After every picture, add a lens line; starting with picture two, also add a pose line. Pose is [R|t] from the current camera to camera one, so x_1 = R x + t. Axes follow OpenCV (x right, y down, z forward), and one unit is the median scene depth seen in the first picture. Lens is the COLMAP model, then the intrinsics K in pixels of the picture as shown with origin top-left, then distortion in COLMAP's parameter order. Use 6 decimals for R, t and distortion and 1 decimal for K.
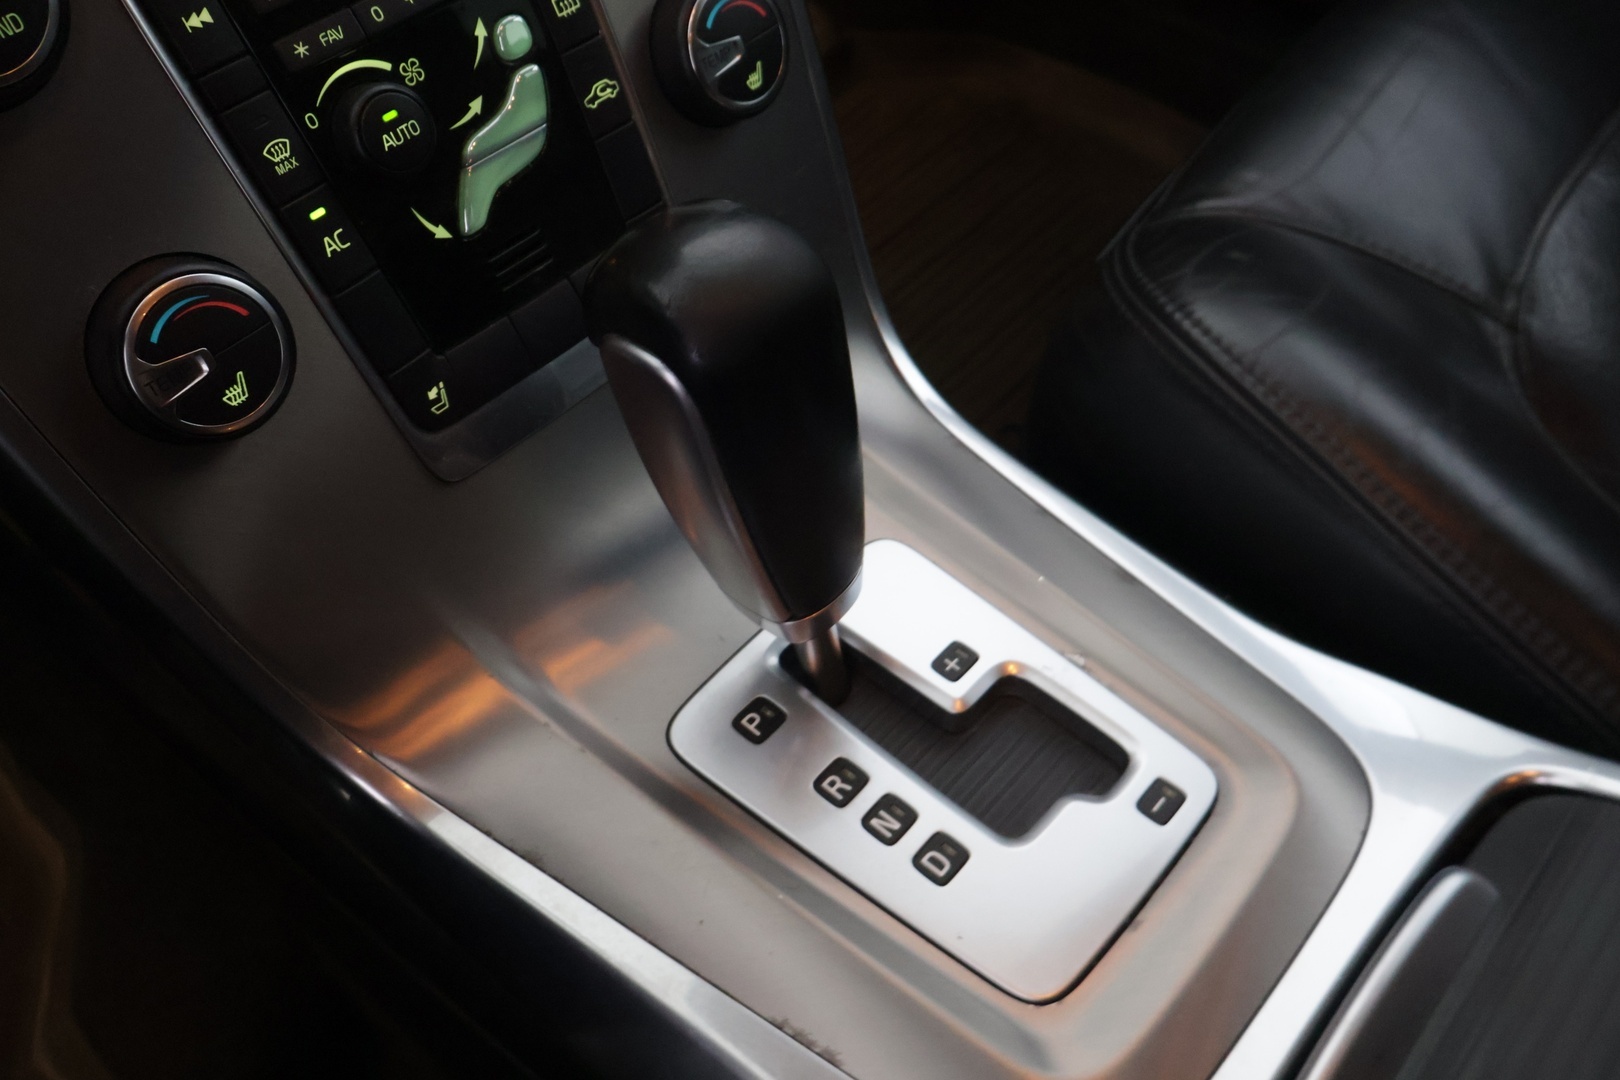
lens RADIAL K [[1352.9, 0, 798.2], [0, 1352.9, 533.2], [0, 0, 1]] dist [-0.008461, 0.004558]
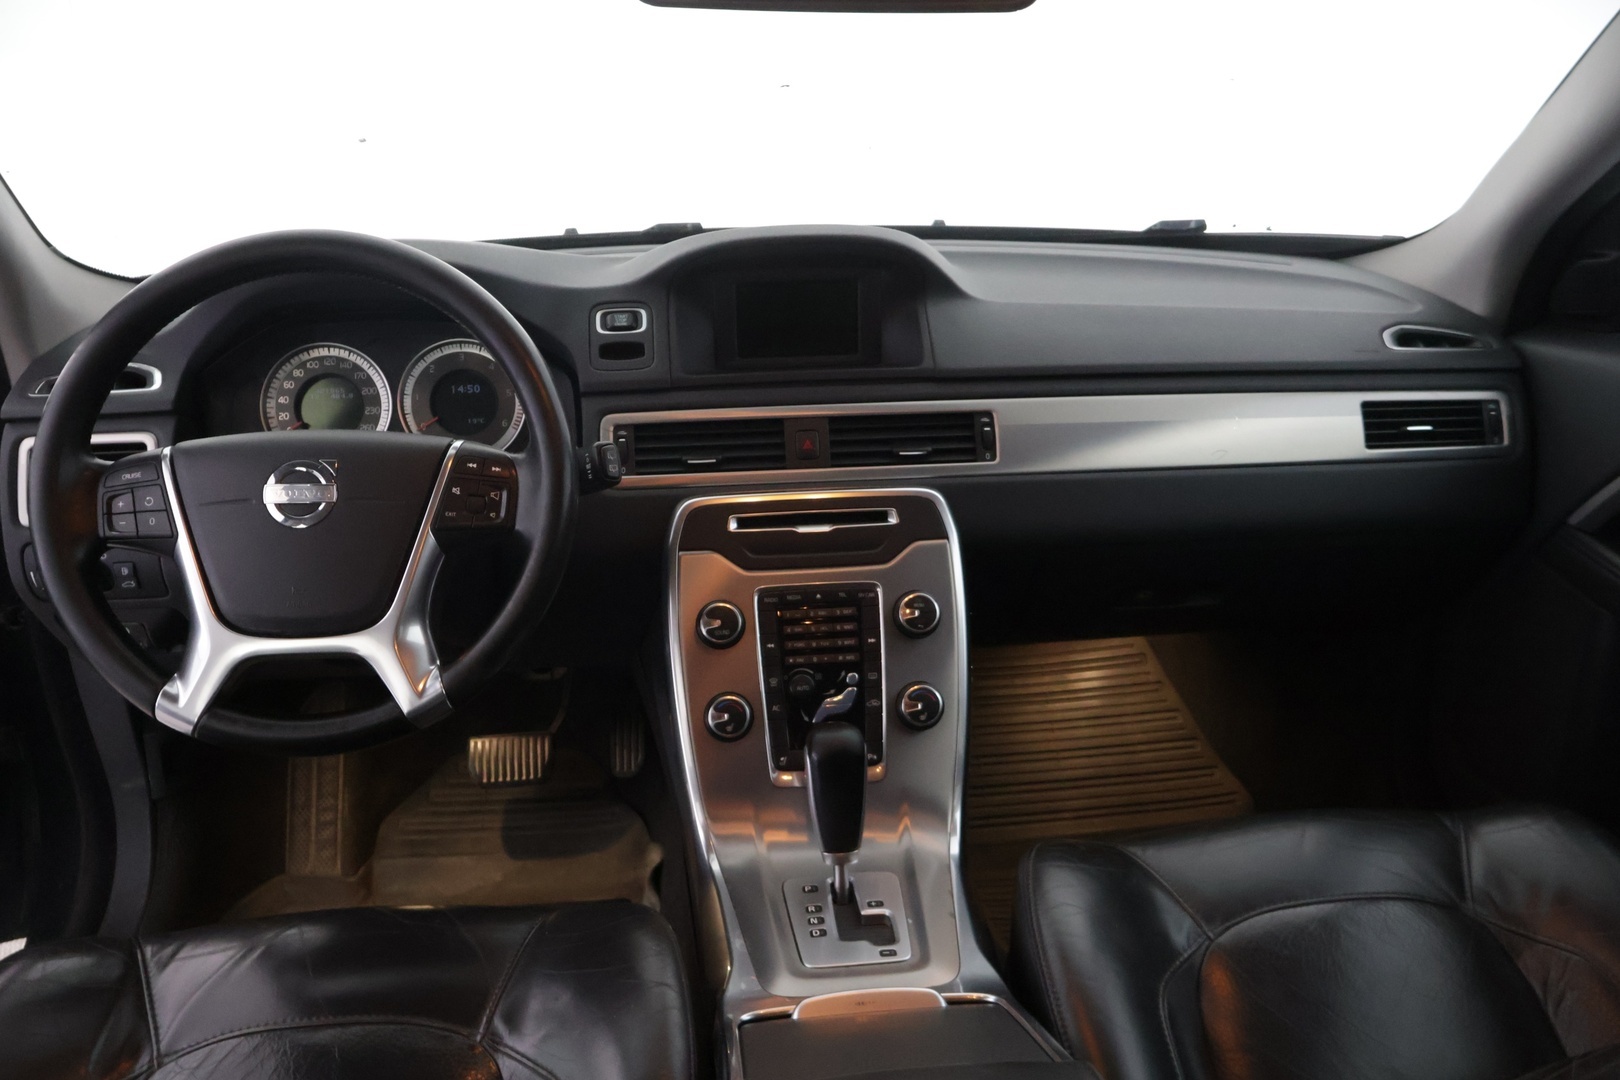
lens RADIAL K [[1345.3, 0, 810.0], [0, 1345.3, 540.0], [0, 0, 1]] dist [-0.010168, 0.002060]
pose [[0.738915, 0.211260, -0.639823, 1.790198], [-0.514007, 0.790707, -0.332534, 0.538629], [0.435662, 0.574588, 0.692855, -1.595686]]
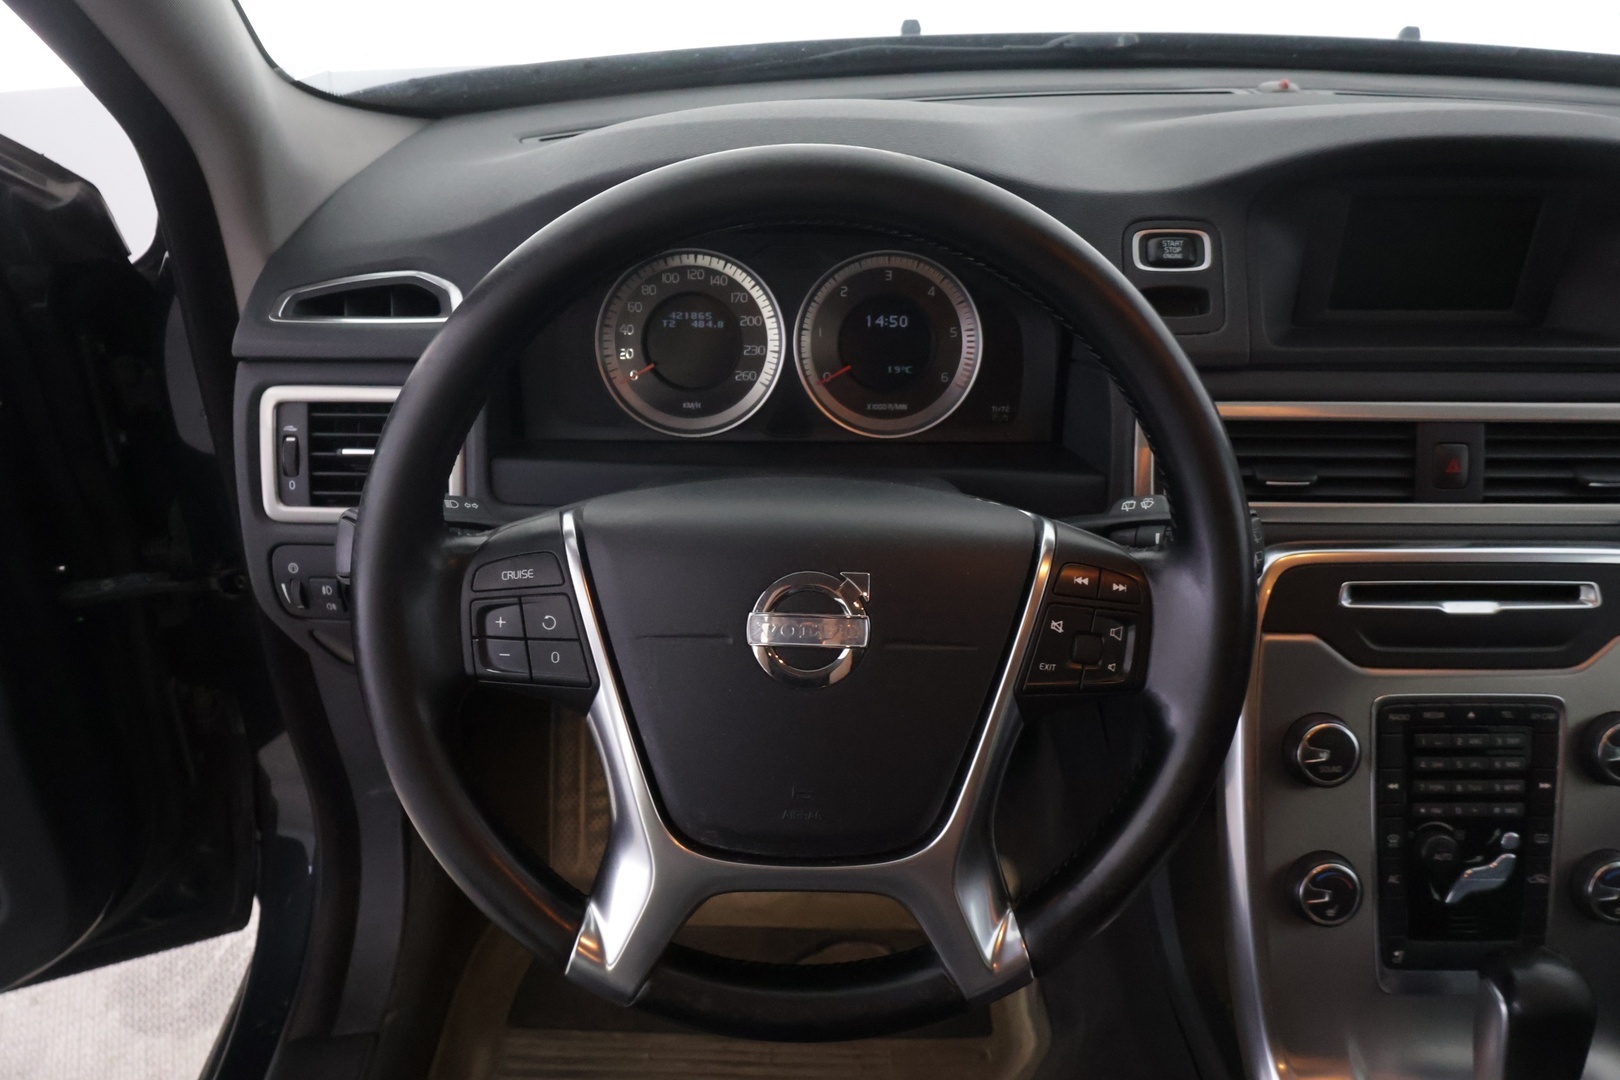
lens RADIAL K [[1352.9, 0, 798.2], [0, 1352.9, 533.2], [0, 0, 1]] dist [-0.008461, 0.004558]
pose [[0.682123, 0.375323, -0.627568, 0.200053], [-0.575907, 0.804594, -0.144776, 0.232709], [0.450599, 0.460176, 0.764983, -1.492809]]
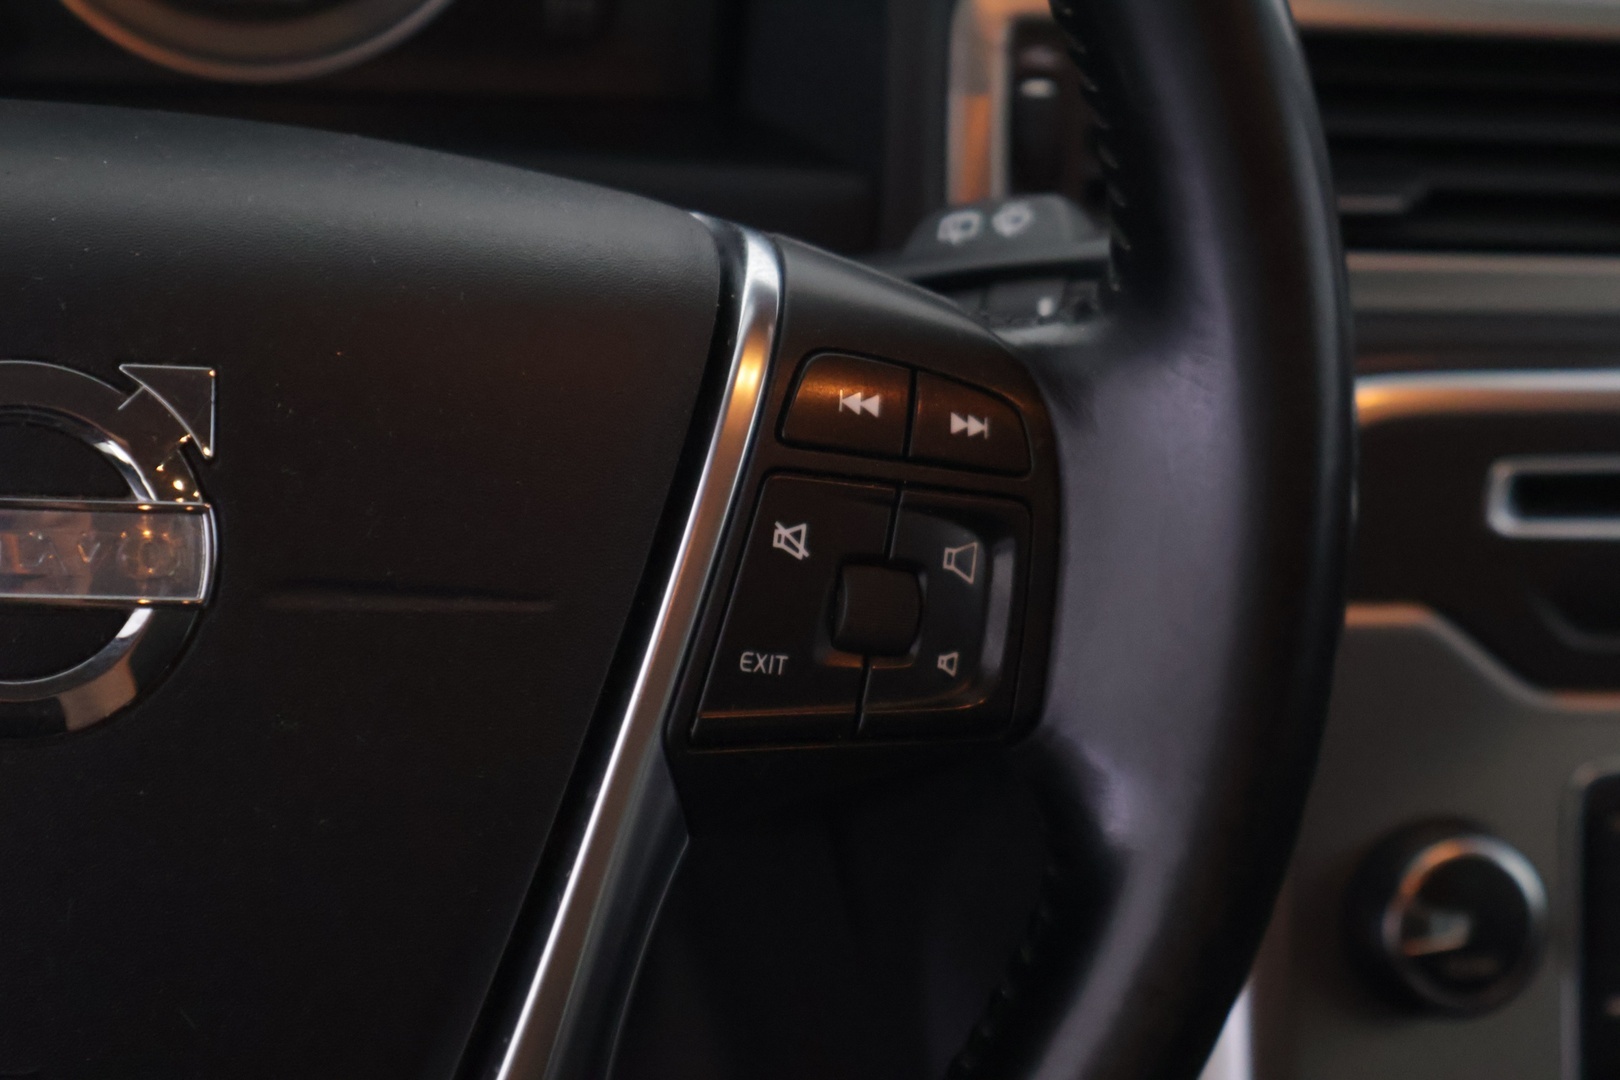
lens RADIAL K [[3264.9, 0, 810.0], [0, 3264.9, 540.0], [0, 0, 1]] dist [-0.012253, 0.002577]
pose [[0.813443, 0.379320, -0.440938, 0.006813], [-0.522359, 0.809860, -0.266961, 0.250271], [0.255834, 0.447486, 0.856916, -1.157371]]
